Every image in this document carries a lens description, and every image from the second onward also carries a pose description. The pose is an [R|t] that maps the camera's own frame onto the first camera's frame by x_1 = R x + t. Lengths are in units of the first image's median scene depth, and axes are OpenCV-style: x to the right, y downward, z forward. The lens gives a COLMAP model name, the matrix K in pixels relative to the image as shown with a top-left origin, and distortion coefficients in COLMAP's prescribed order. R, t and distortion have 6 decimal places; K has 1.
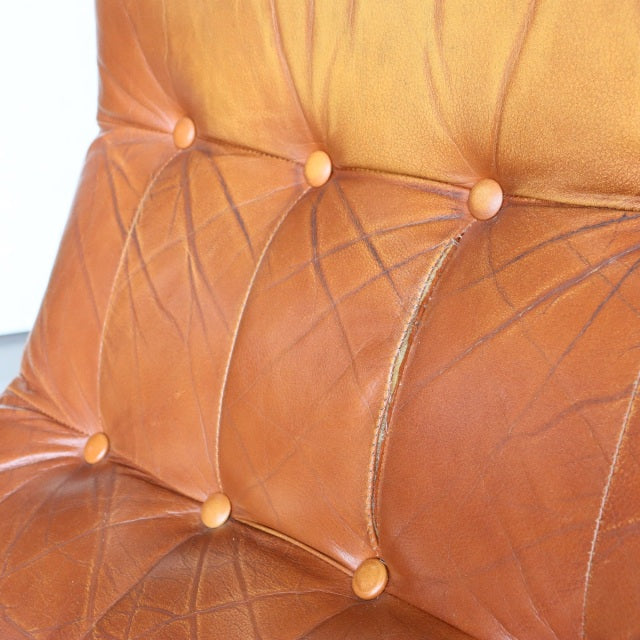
lens RADIAL K [[1074.2, 0, 325.8], [0, 1074.2, 317.8], [0, 0, 1]] dist [-0.048189, 0.000000]
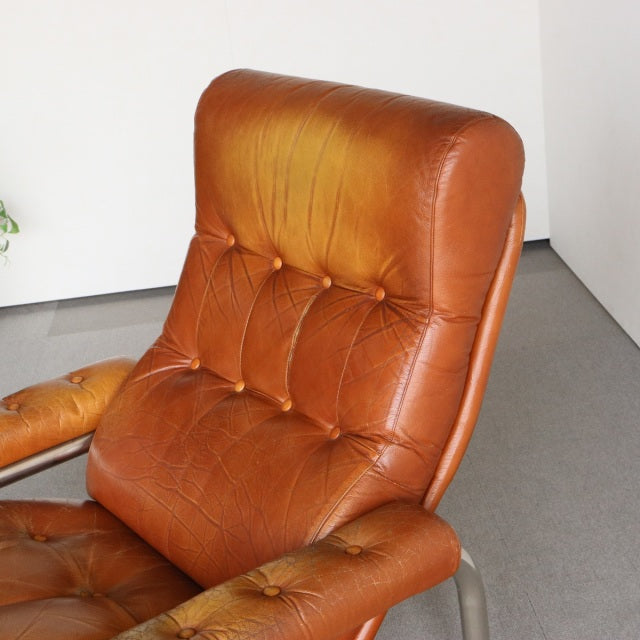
lens RADIAL K [[1074.2, 0, 330.2], [0, 1074.2, 303.6], [0, 0, 1]] dist [-0.048189, 0.000000]
pose [[0.998442, 0.015642, -0.053569, 0.284156], [-0.013442, 0.999061, 0.041178, -0.154558], [0.054163, -0.040394, 0.997715, -1.796940]]
